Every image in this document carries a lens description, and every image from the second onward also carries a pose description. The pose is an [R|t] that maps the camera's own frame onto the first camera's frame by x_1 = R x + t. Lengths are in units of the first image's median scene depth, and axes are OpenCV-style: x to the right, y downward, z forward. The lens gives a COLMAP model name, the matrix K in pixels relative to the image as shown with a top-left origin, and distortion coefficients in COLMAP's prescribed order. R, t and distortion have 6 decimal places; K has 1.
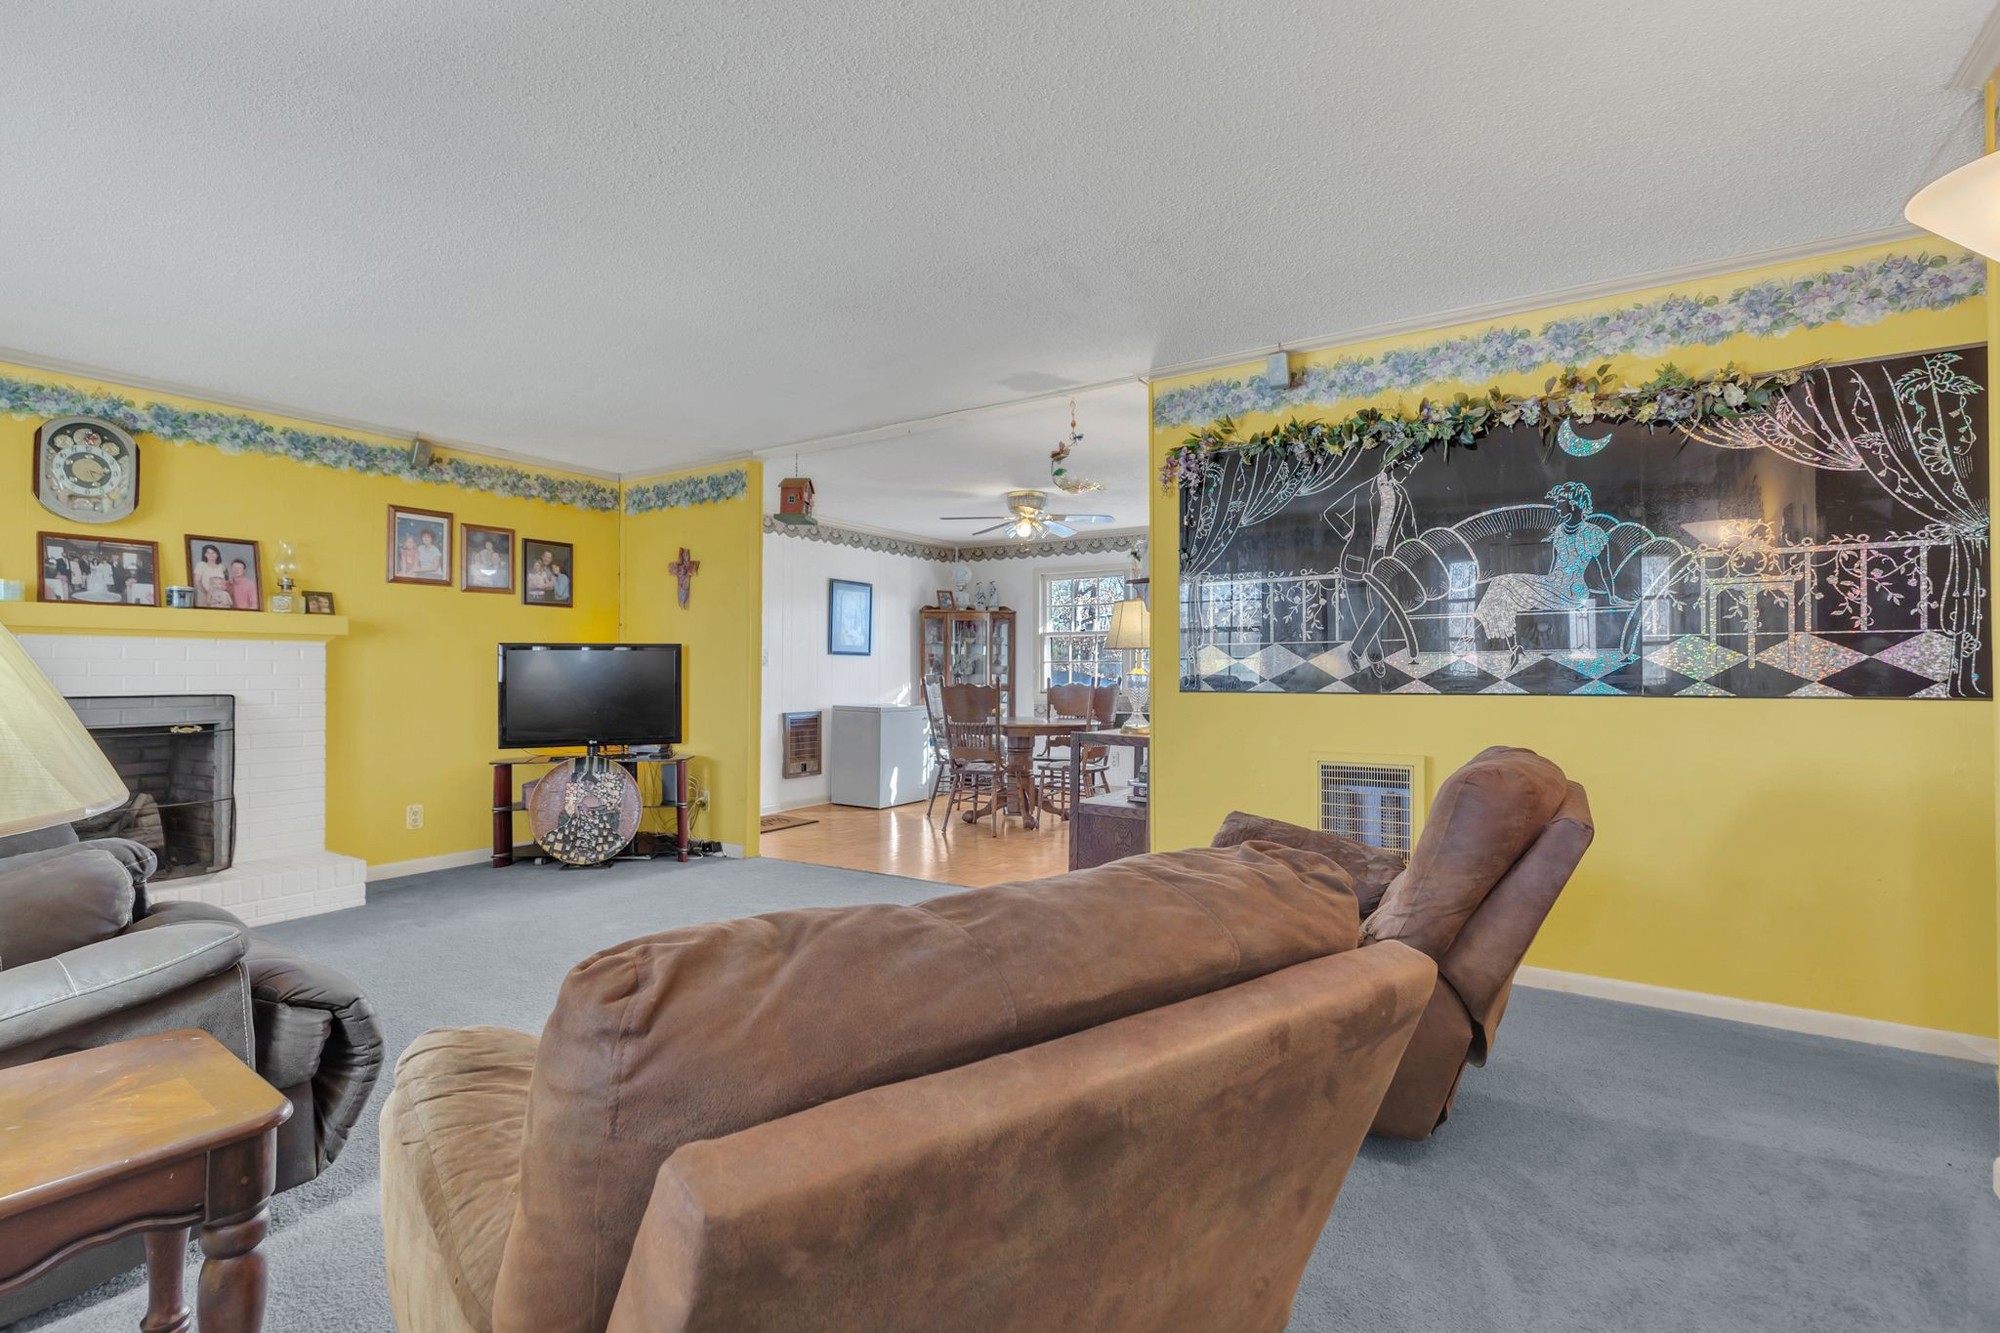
lens RADIAL K [[917.1, 0, 1000.6], [0, 917.1, 660.1], [0, 0, 1]] dist [-0.003665, 0.000107]
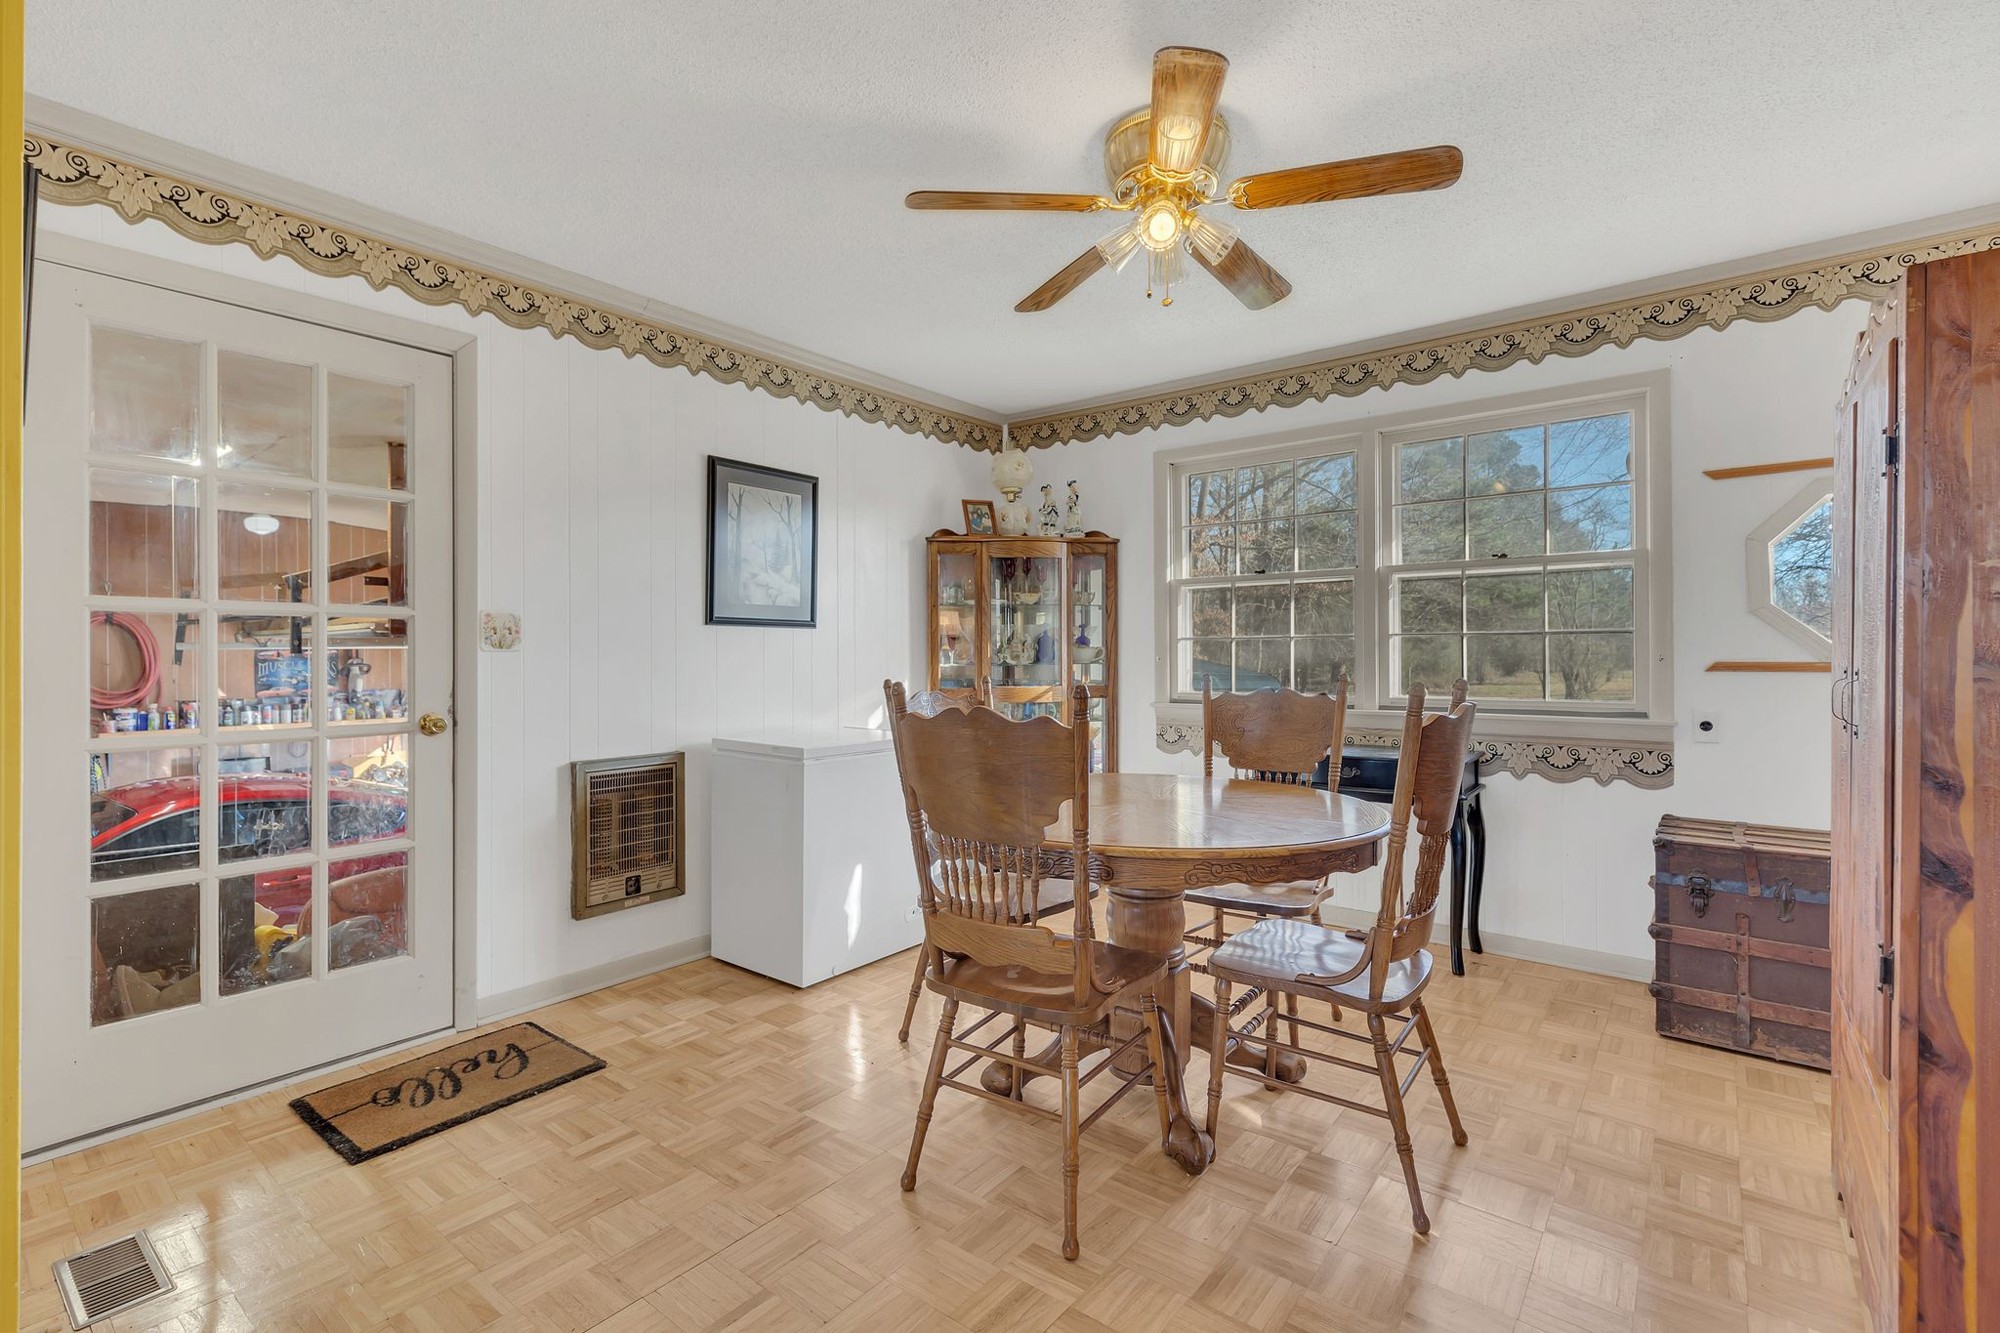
lens RADIAL K [[917.1, 0, 1004.1], [0, 917.1, 652.8], [0, 0, 1]] dist [-0.003665, 0.000107]
pose [[0.995772, -0.003512, -0.091794, -0.000160], [0.004854, 0.999885, 0.014390, 0.001708], [0.091733, -0.014775, 0.995674, 0.493775]]
